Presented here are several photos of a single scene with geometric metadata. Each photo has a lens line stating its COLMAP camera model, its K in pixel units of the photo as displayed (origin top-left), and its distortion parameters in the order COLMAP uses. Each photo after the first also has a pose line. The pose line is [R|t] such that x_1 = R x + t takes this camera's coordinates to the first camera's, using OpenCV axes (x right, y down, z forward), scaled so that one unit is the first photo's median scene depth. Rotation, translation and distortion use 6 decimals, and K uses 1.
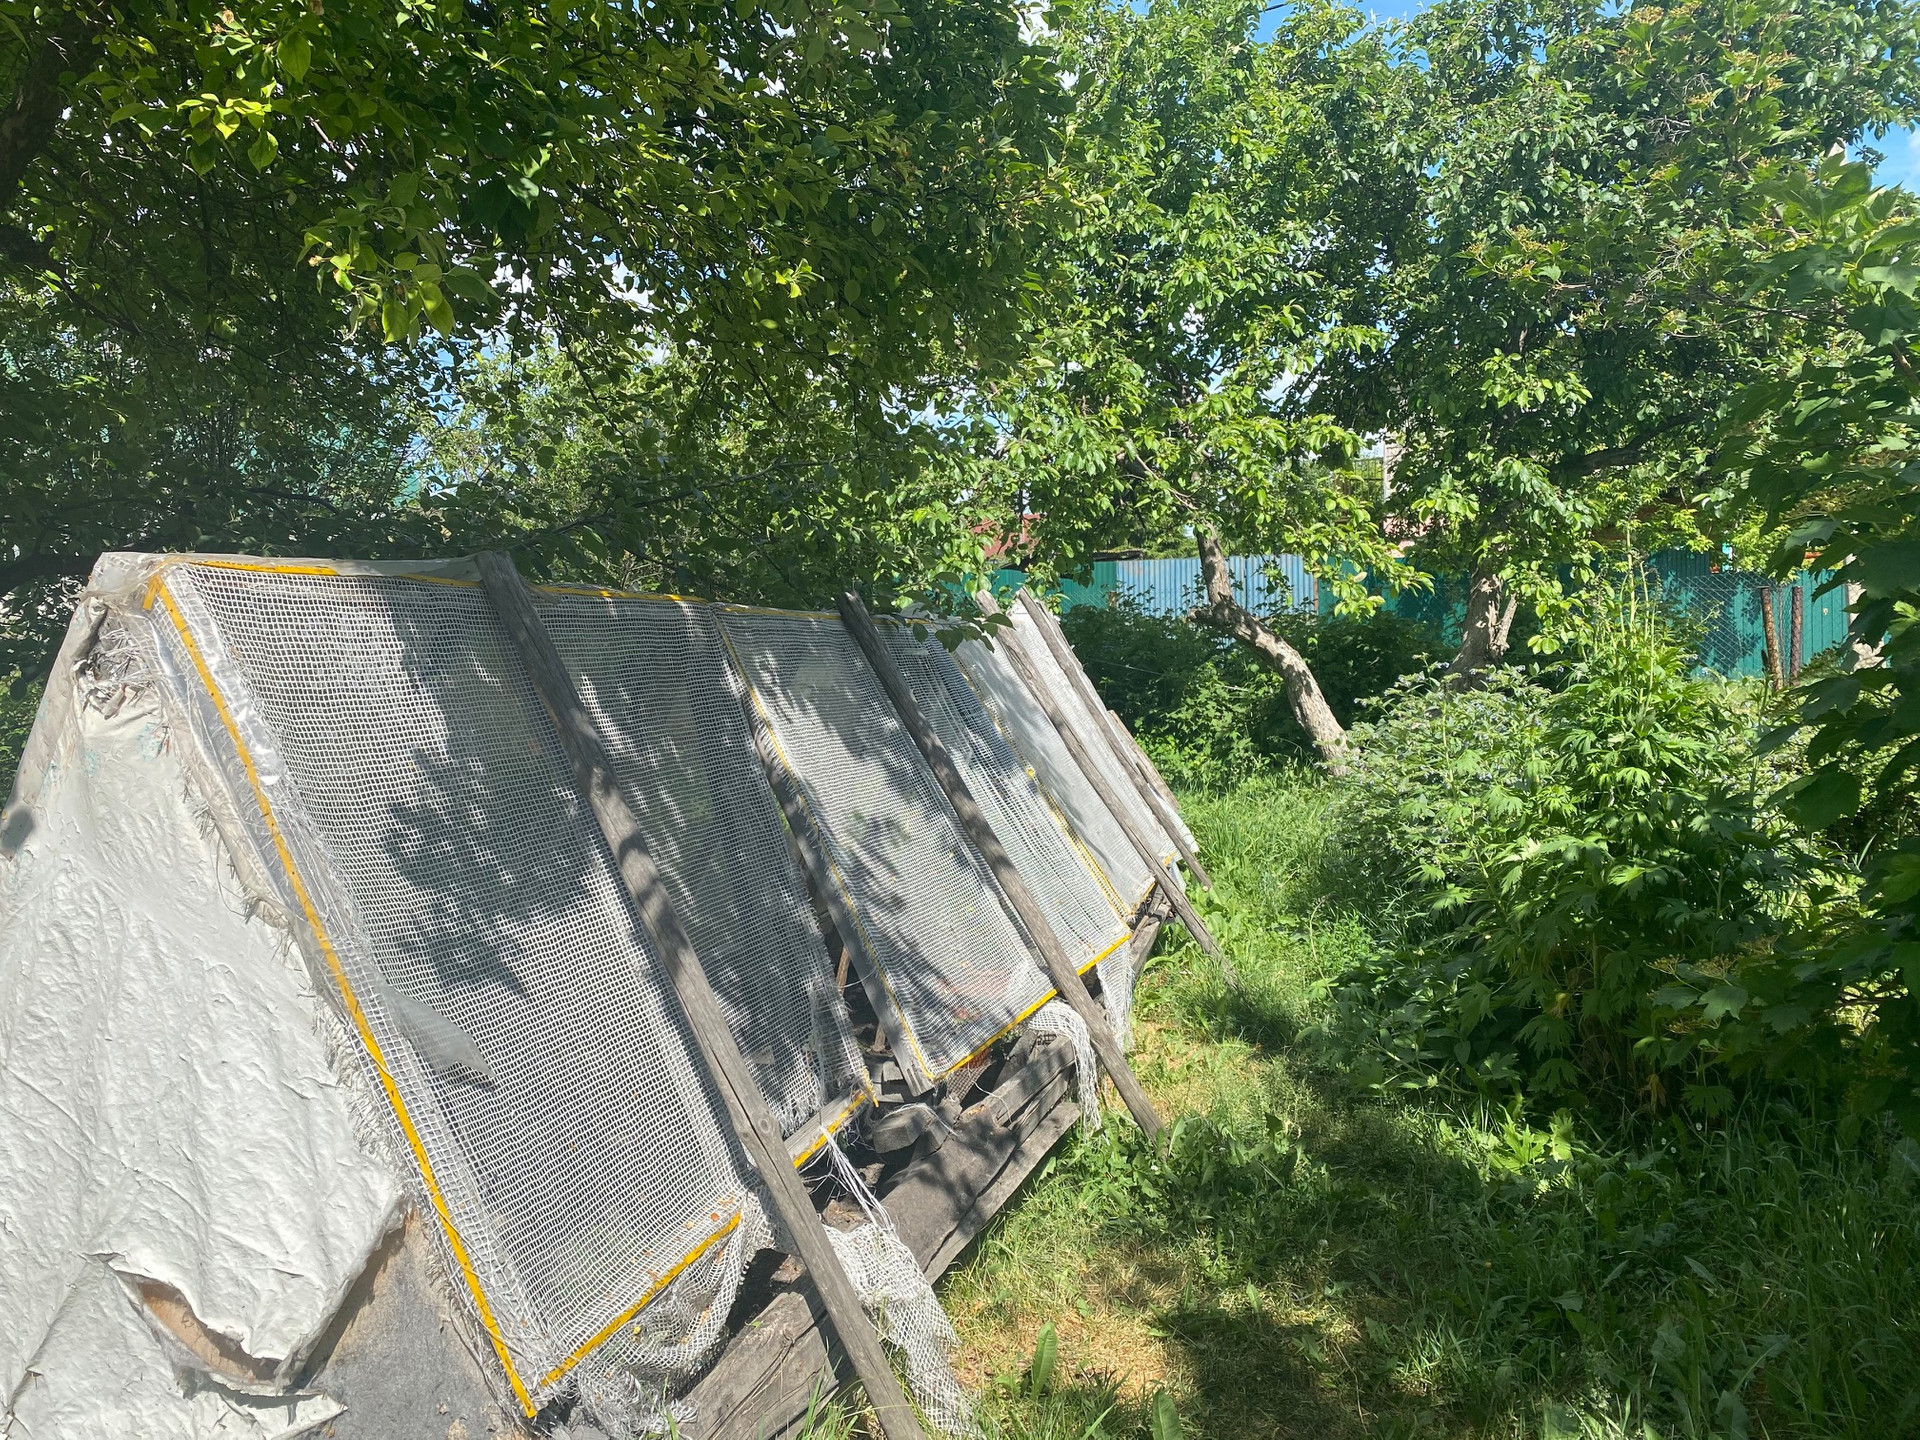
lens RADIAL K [[1466.1, 0, 946.8], [0, 1466.1, 704.7], [0, 0, 1]] dist [0.007851, -0.009159]
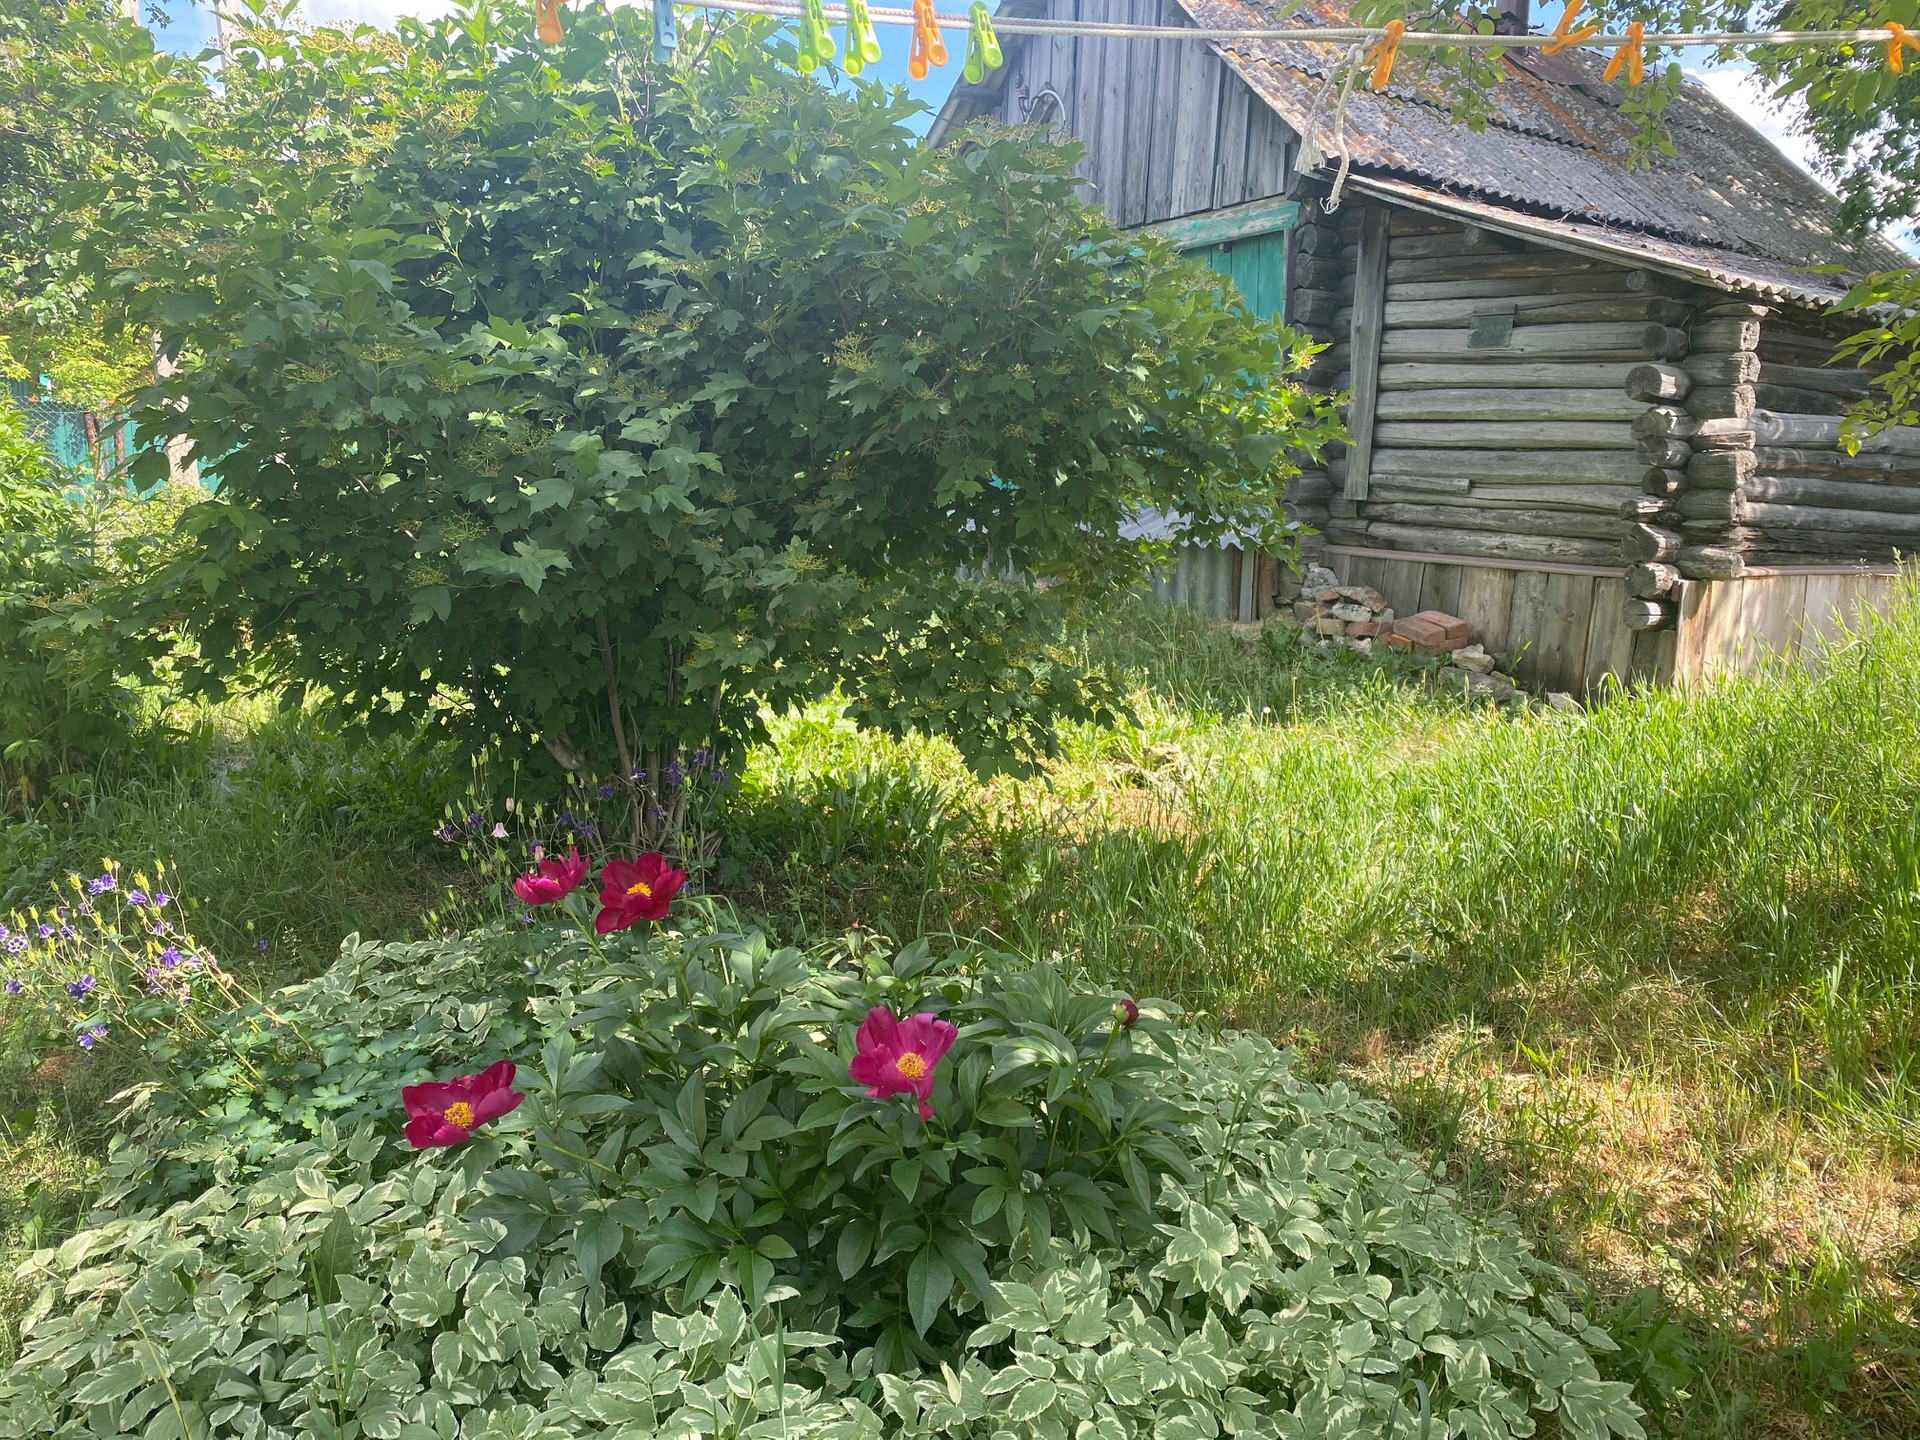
lens RADIAL K [[1466.1, 0, 946.8], [0, 1466.1, 704.7], [0, 0, 1]] dist [0.007851, -0.009159]
pose [[0.512178, -0.089873, 0.854164, -0.205318], [0.003558, 0.994724, 0.102529, 0.111259], [-0.858872, -0.049474, 0.509796, -0.342433]]
